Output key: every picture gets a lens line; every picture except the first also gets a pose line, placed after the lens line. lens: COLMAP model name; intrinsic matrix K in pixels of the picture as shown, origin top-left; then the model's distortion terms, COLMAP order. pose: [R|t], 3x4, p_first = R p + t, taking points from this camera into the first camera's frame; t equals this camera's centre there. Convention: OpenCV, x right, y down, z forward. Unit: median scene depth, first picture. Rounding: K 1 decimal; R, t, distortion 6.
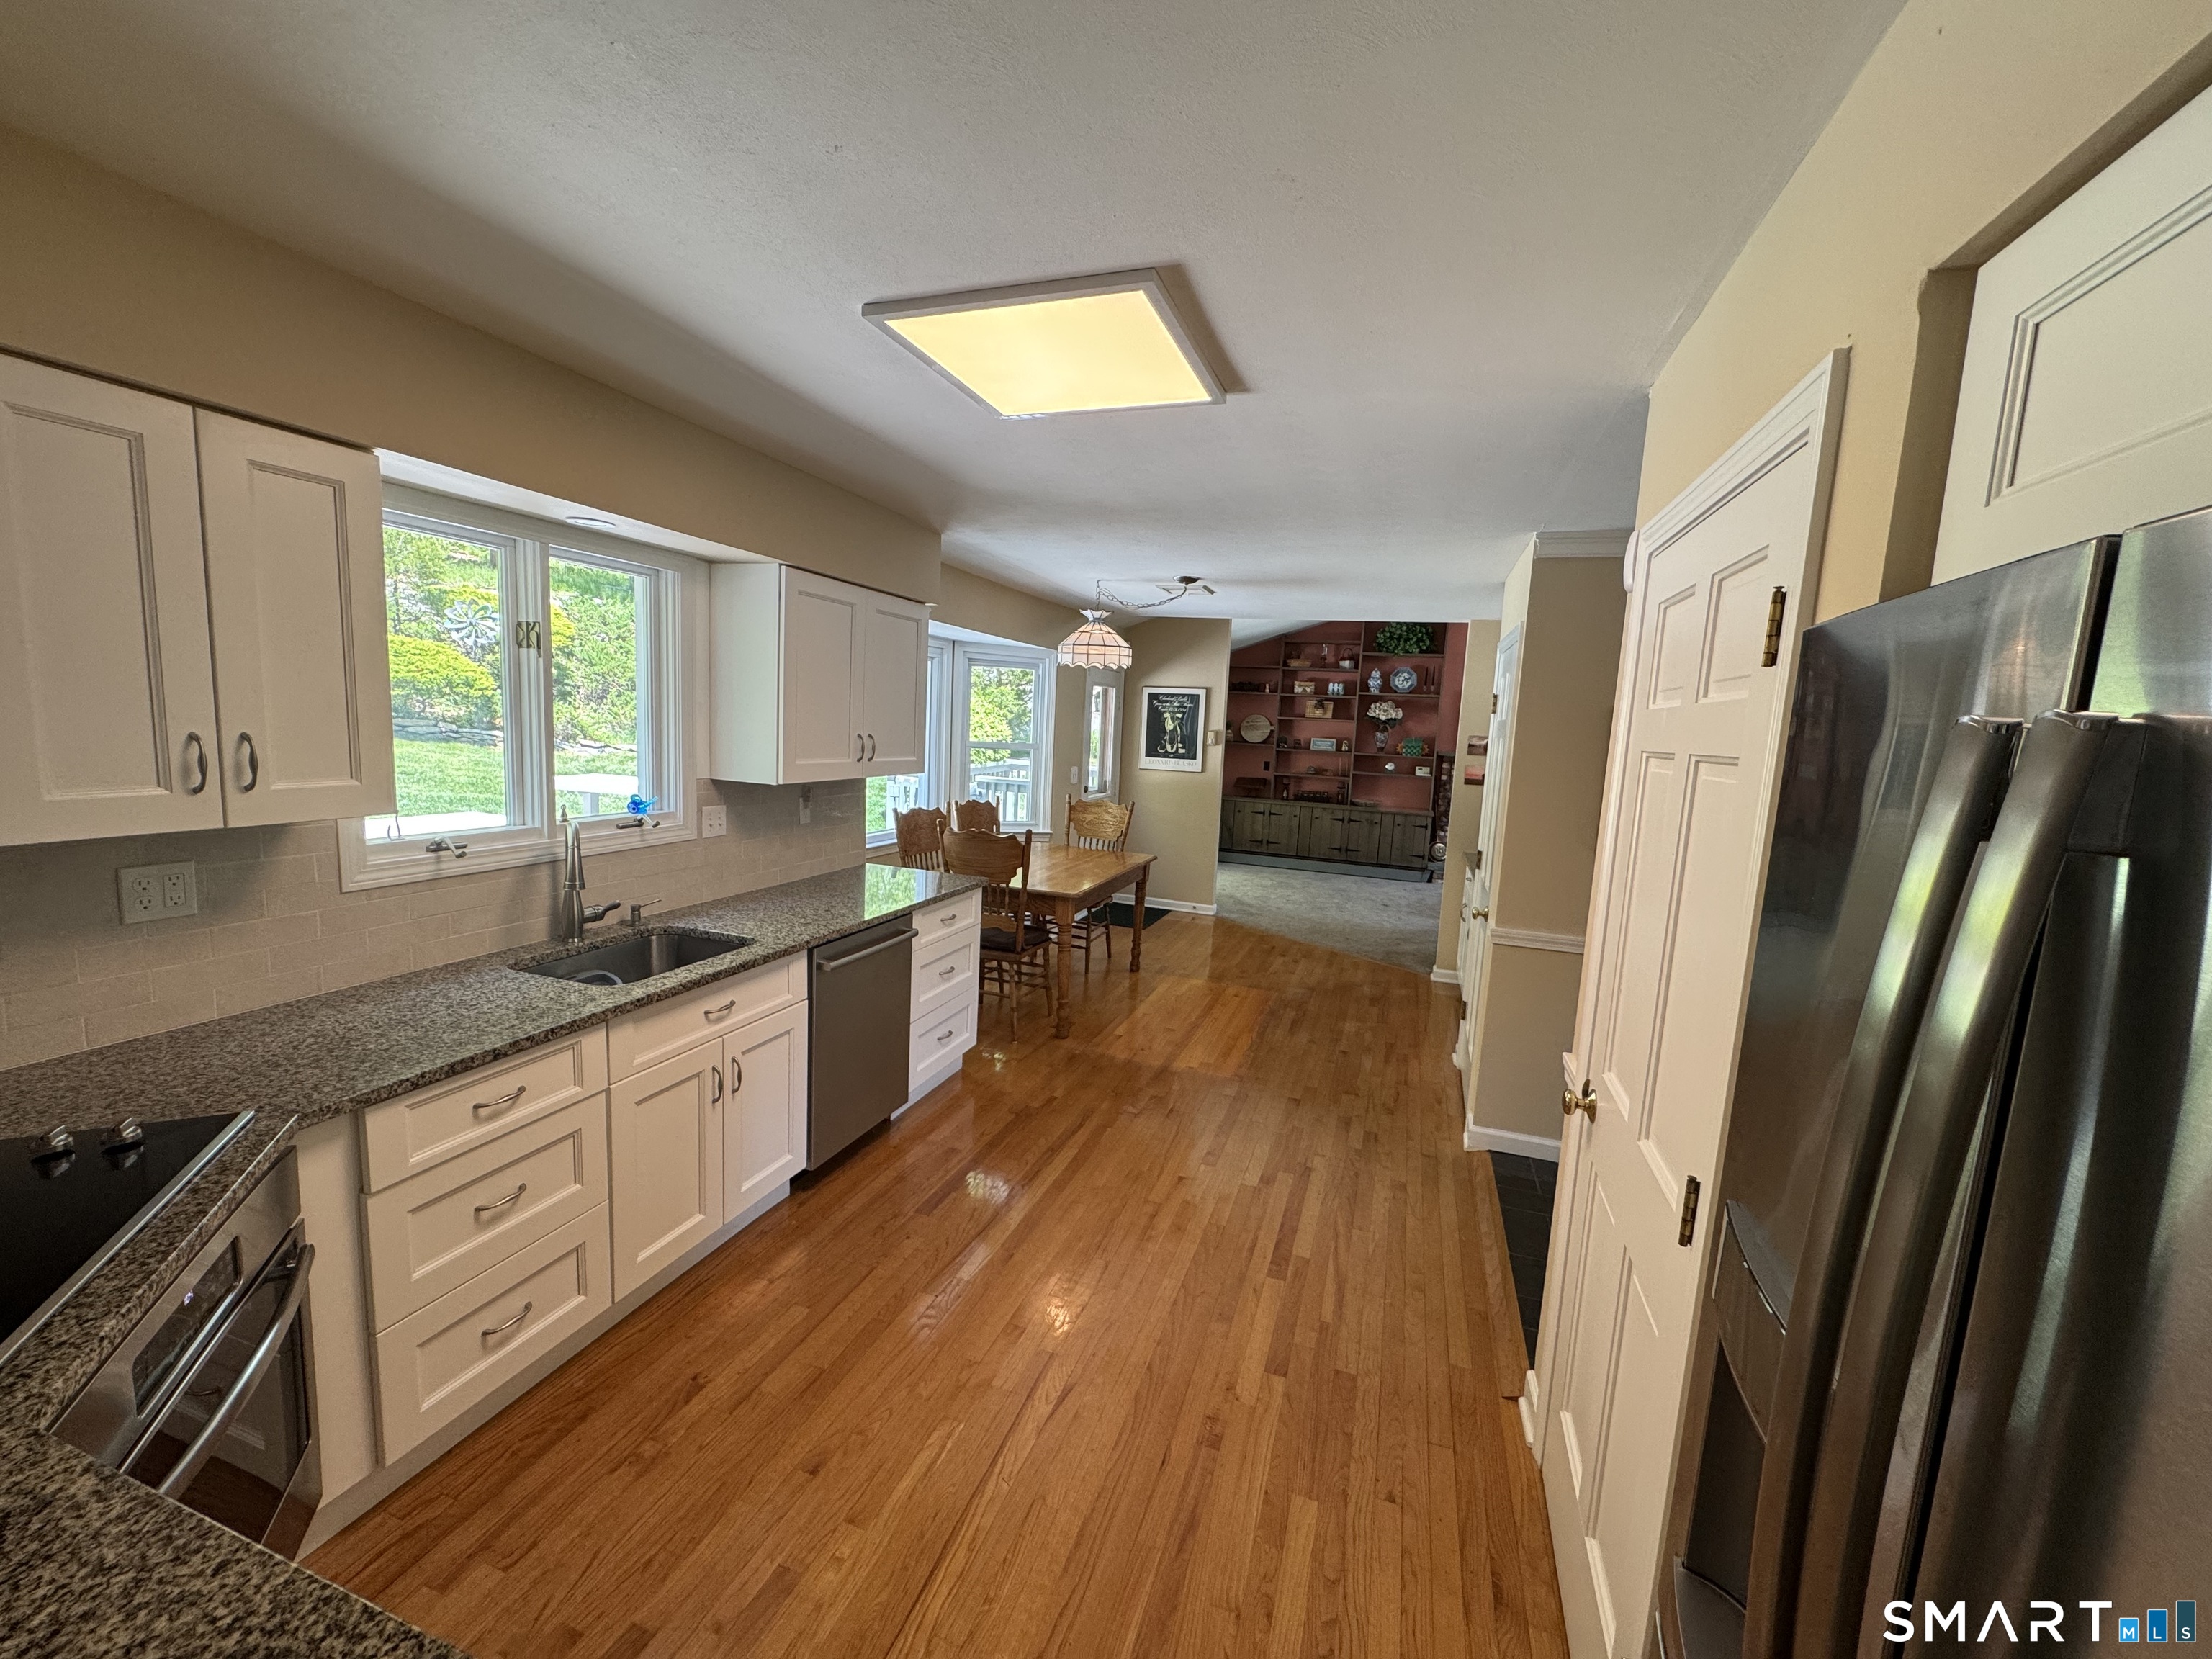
lens RADIAL K [[877.8, 0, 1112.5], [0, 877.8, 829.7], [0, 0, 1]] dist [0.002696, -0.001174]
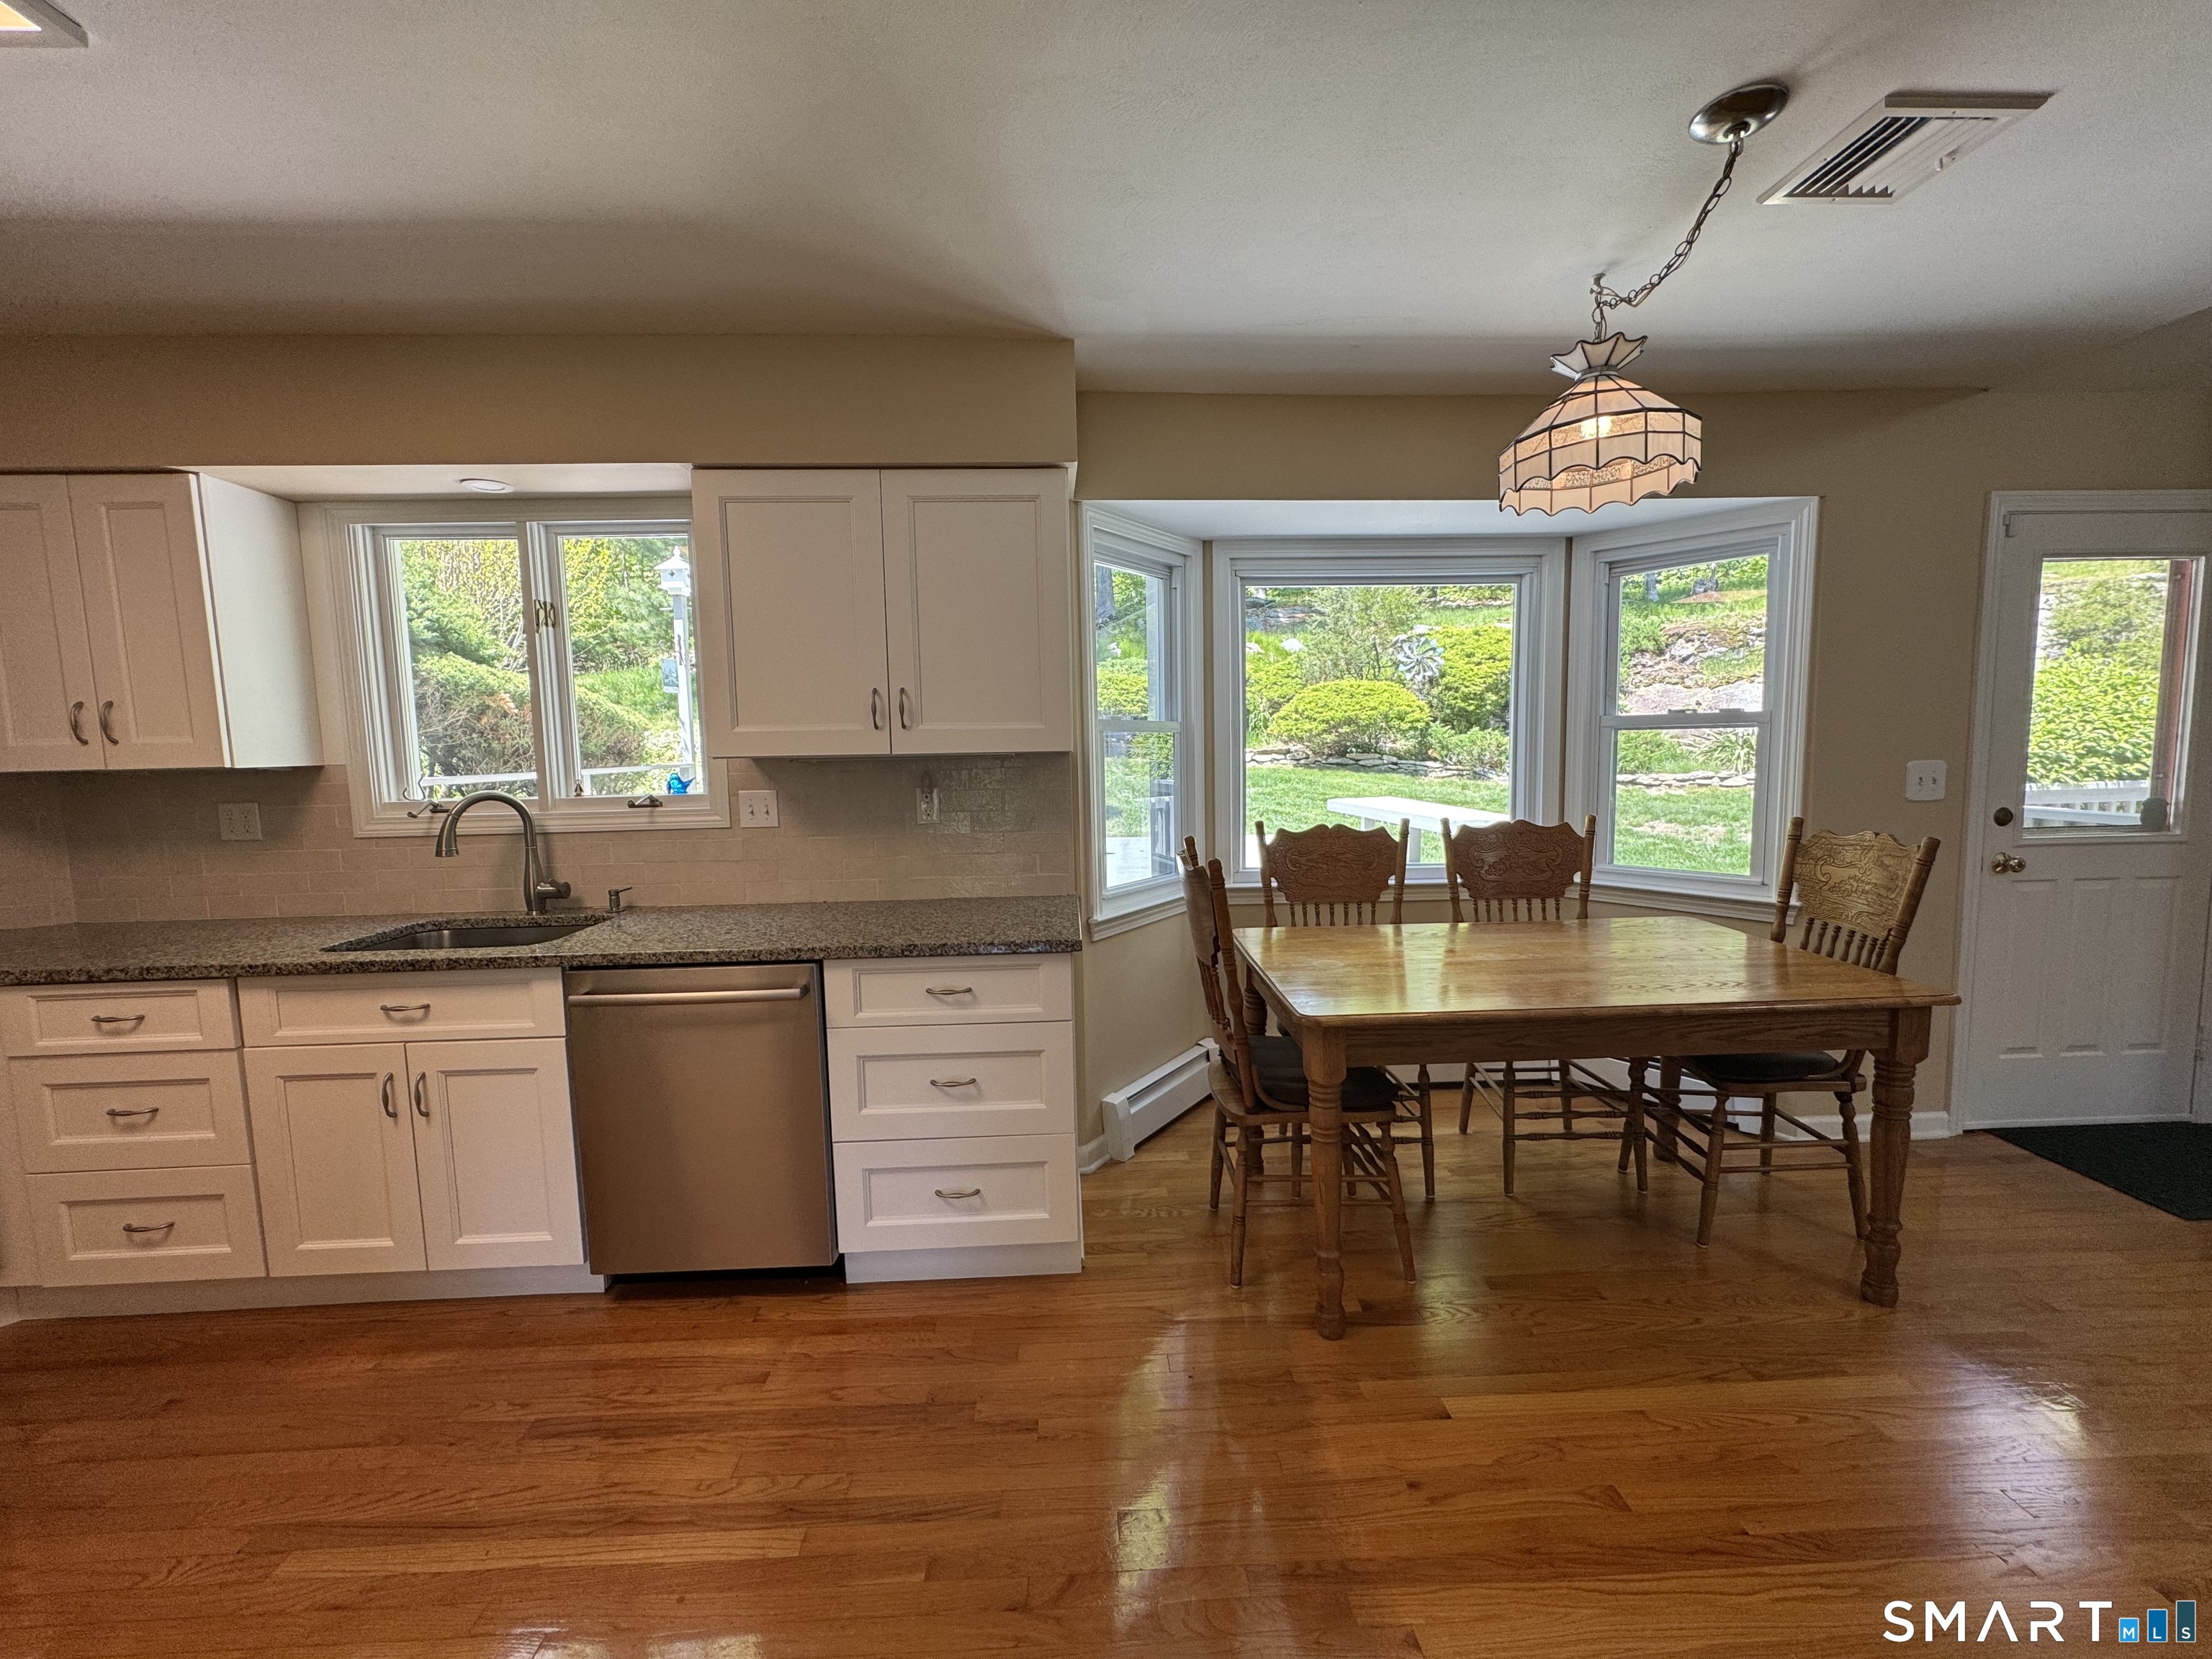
lens RADIAL K [[877.8, 0, 1112.8], [0, 877.8, 831.8], [0, 0, 1]] dist [0.002696, -0.001174]
pose [[0.359319, 0.031253, -0.932691, 0.560045], [-0.078231, 0.996930, 0.003267, -0.020636], [0.929930, 0.071792, 0.360661, 1.270526]]
